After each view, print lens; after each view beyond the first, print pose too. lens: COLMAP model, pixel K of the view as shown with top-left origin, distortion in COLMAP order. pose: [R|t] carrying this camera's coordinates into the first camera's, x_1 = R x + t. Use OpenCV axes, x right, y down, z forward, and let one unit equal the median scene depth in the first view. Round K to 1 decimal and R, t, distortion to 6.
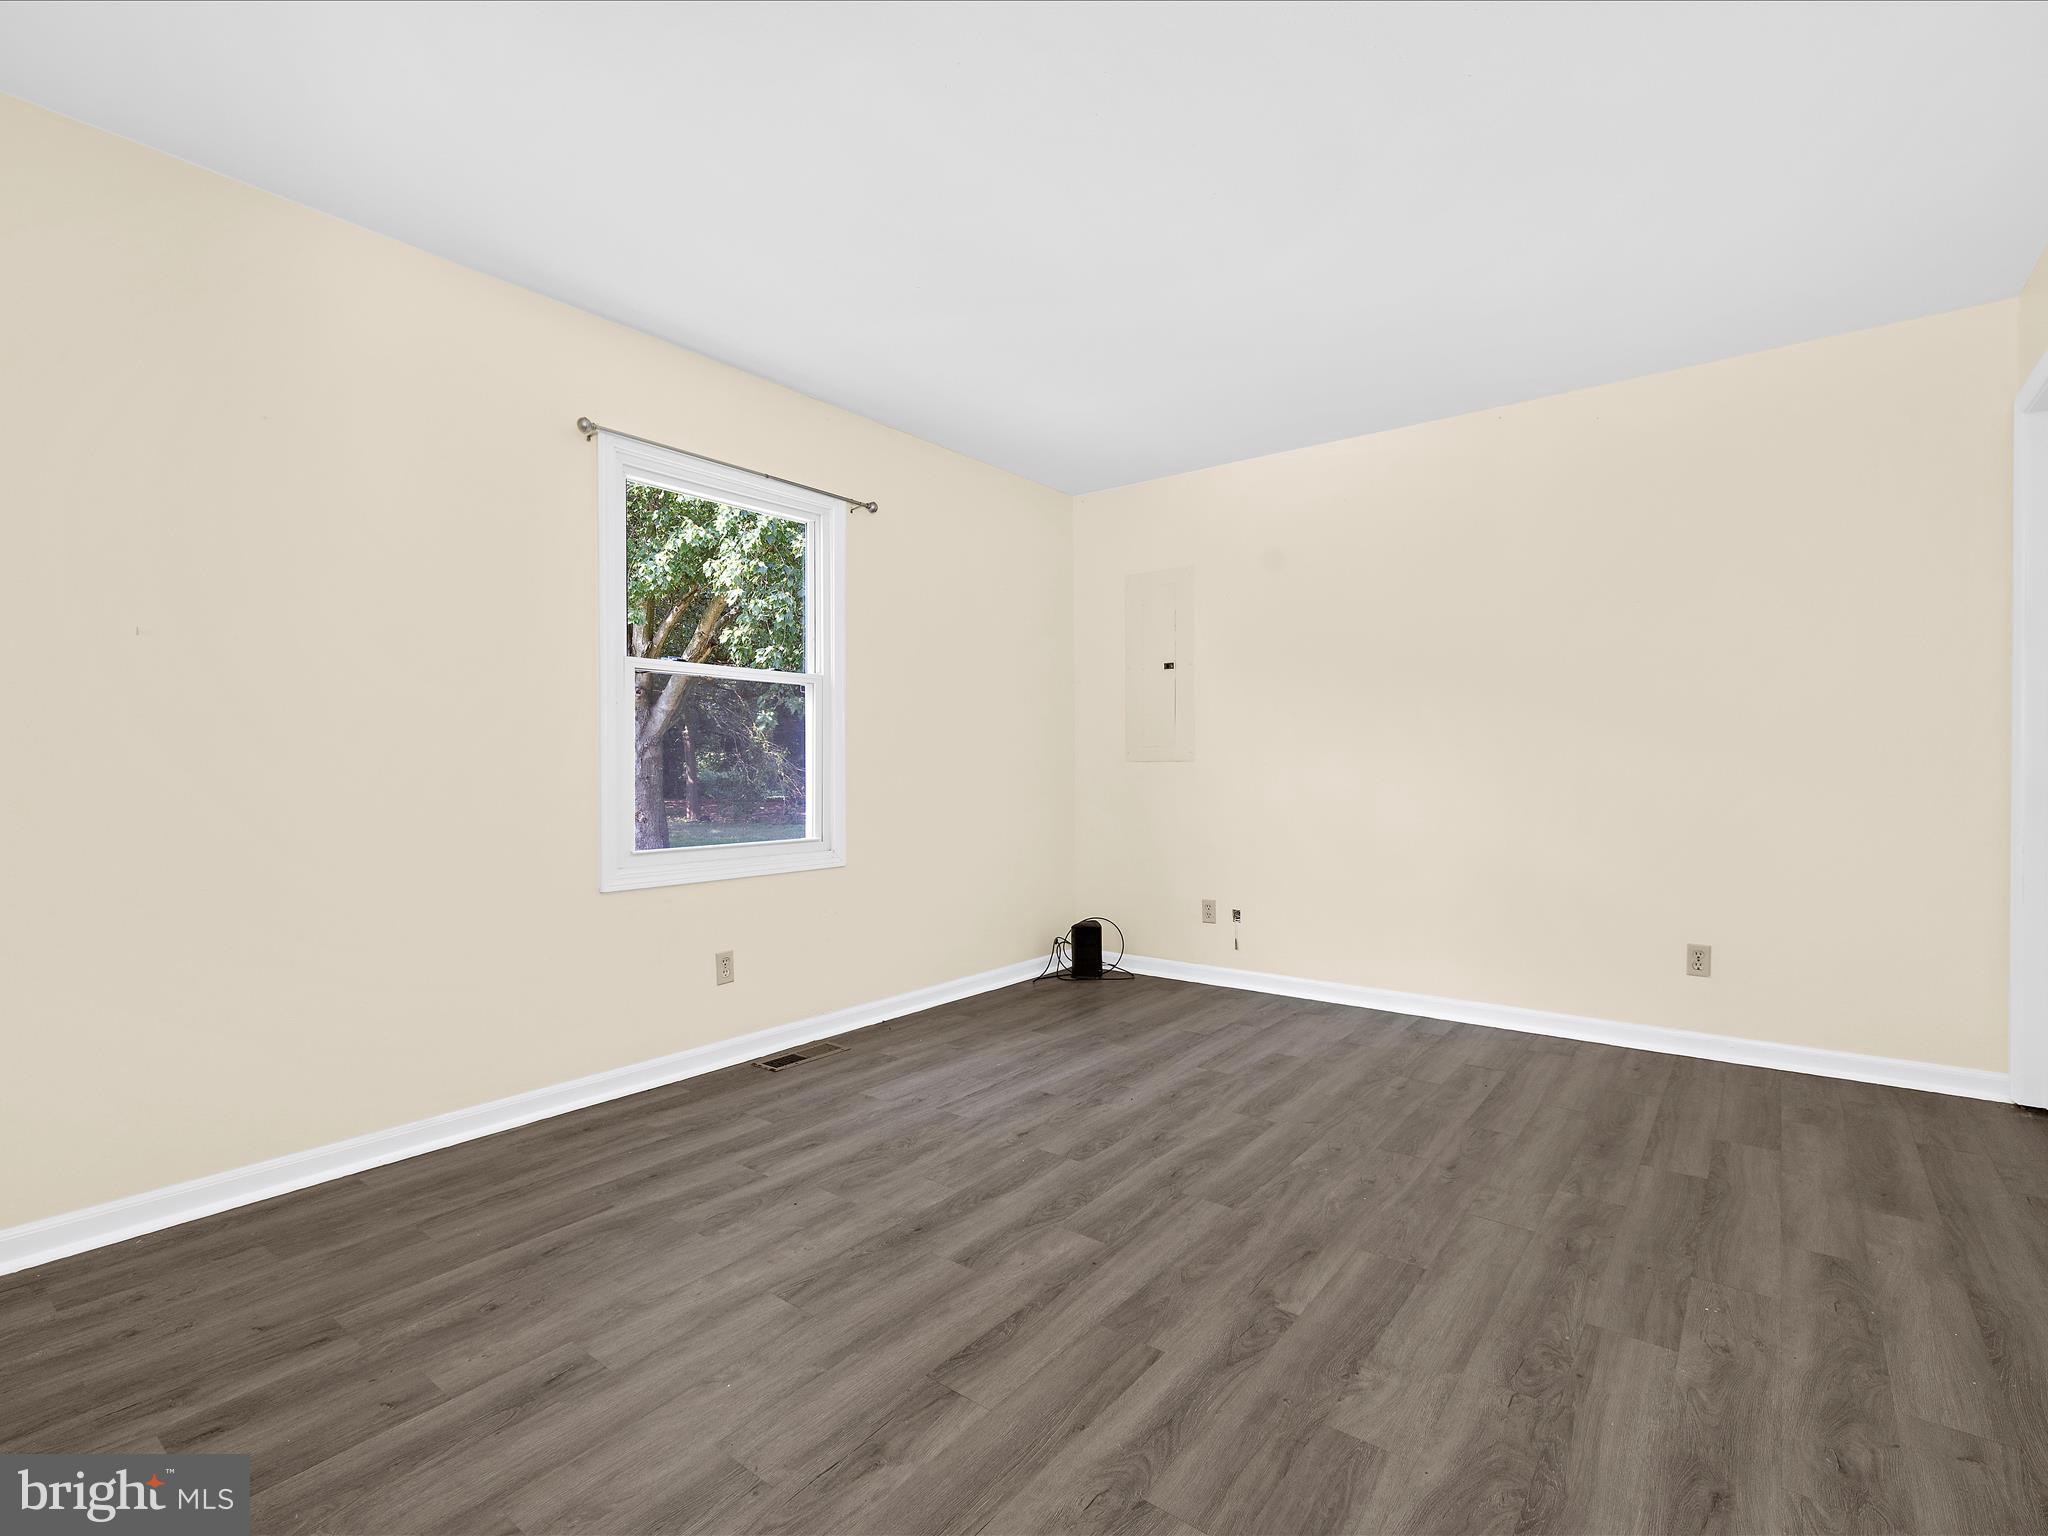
lens RADIAL K [[977.7, 0, 1022.3], [0, 977.7, 758.2], [0, 0, 1]] dist [-0.001082, 0.000520]
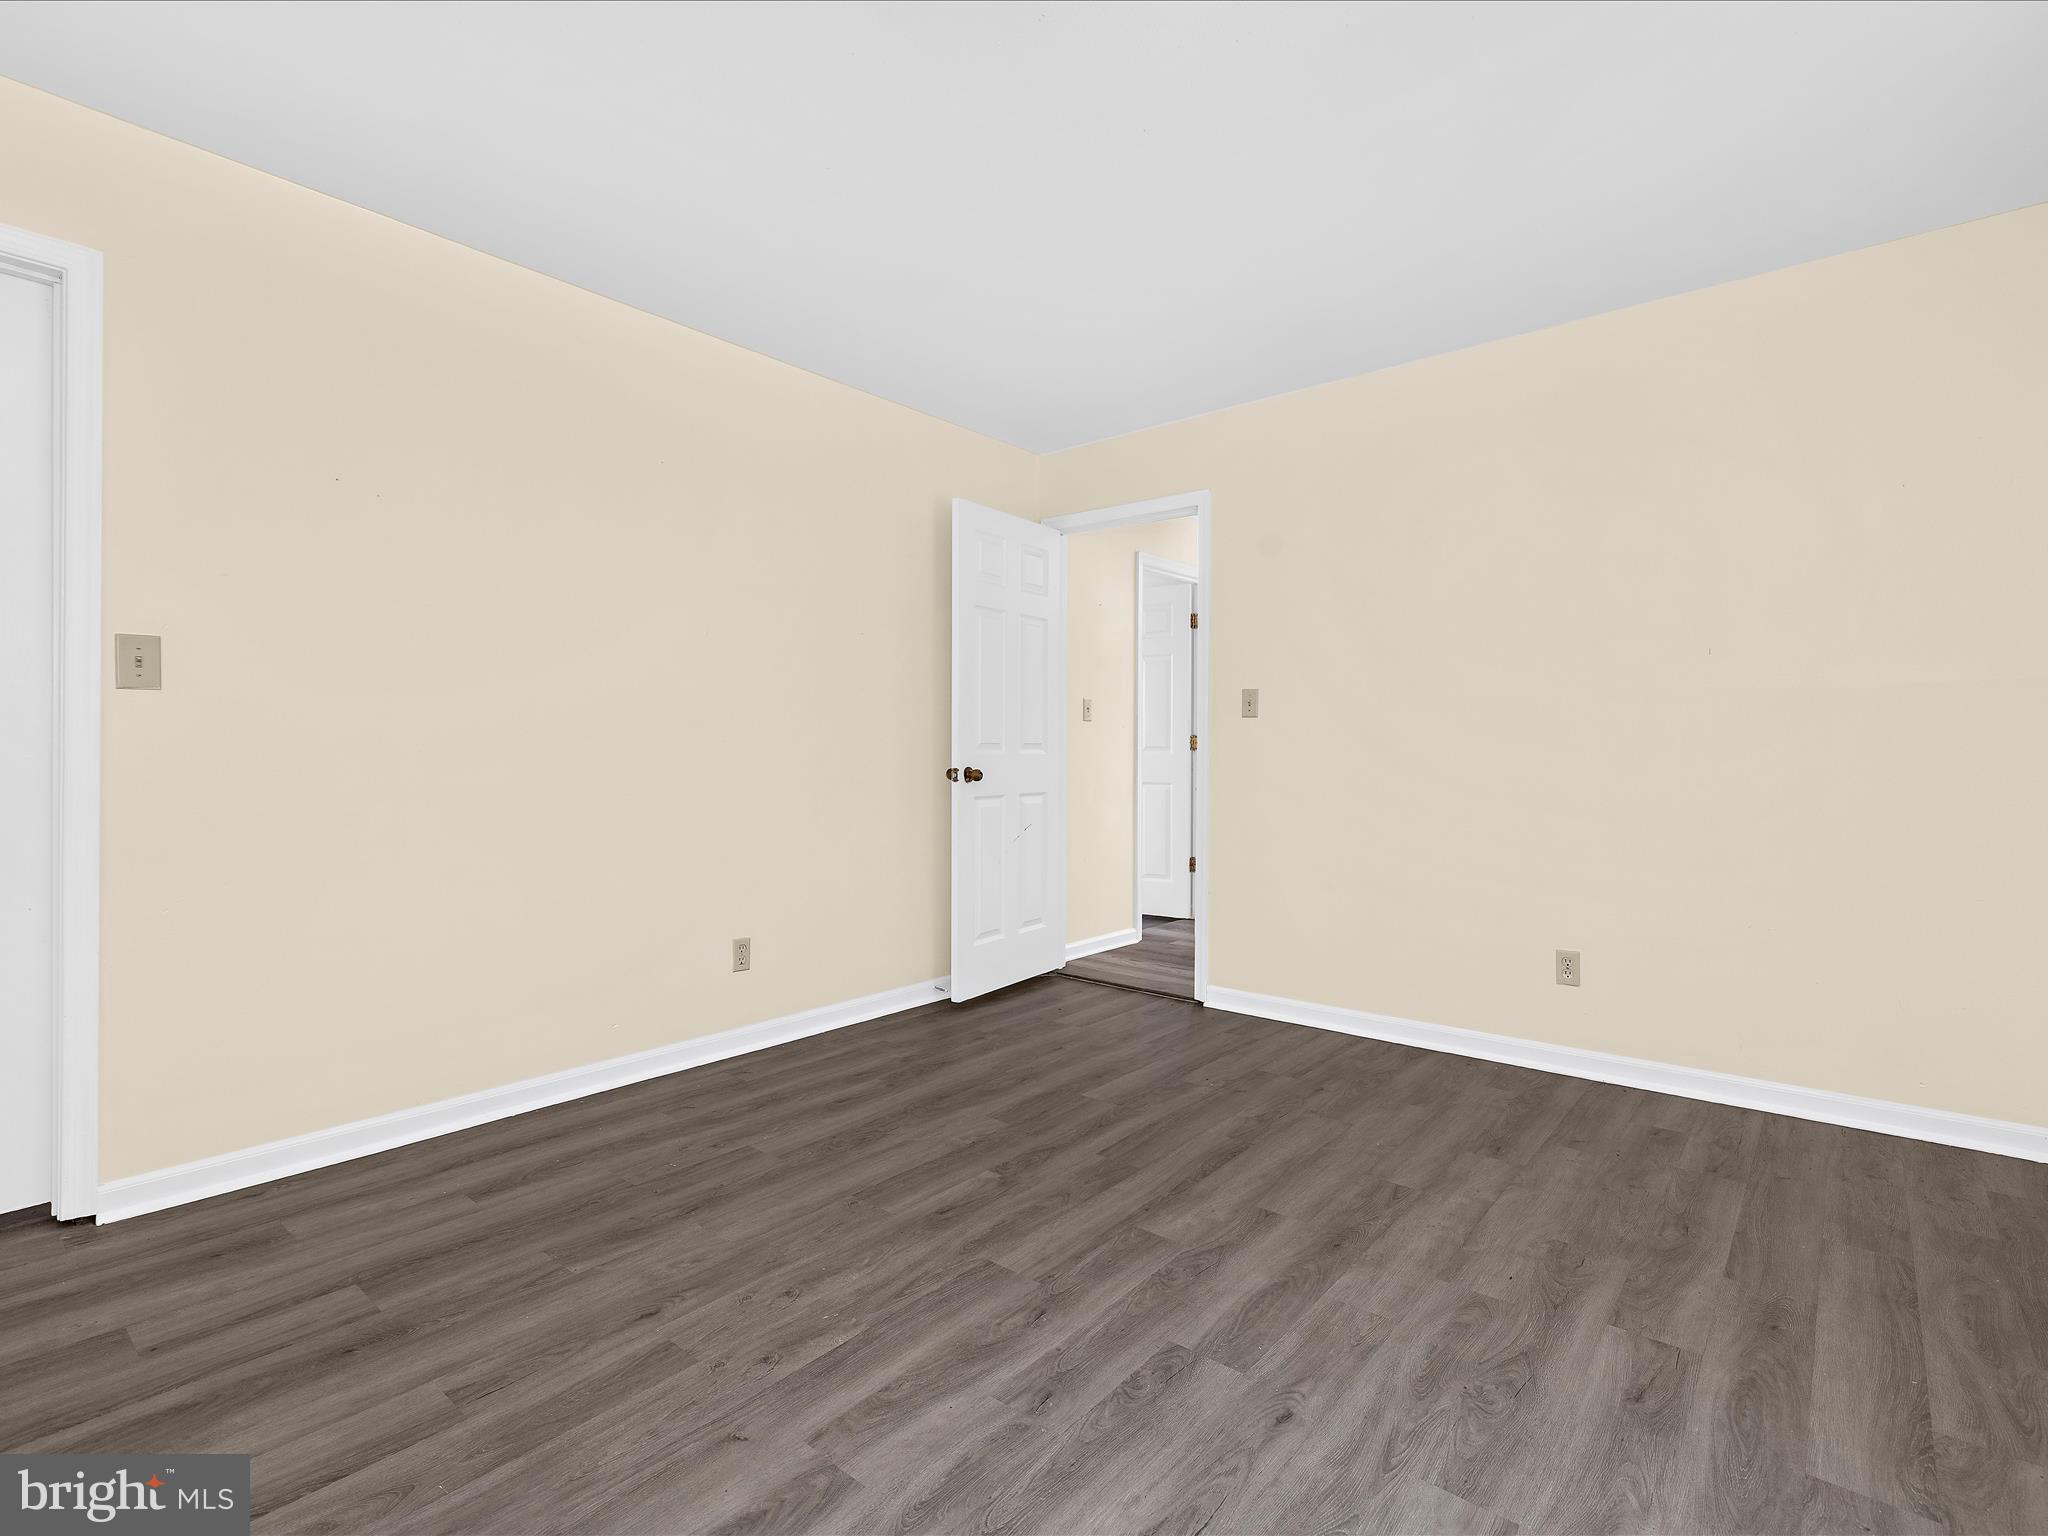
lens RADIAL K [[977.7, 0, 1022.3], [0, 977.7, 758.2], [0, 0, 1]] dist [-0.001082, 0.000520]
pose [[-0.999399, -0.000097, 0.034665, 0.161034], [0.000089, 0.999985, 0.005386, 0.010761], [-0.034665, 0.005386, -0.999384, 1.929169]]
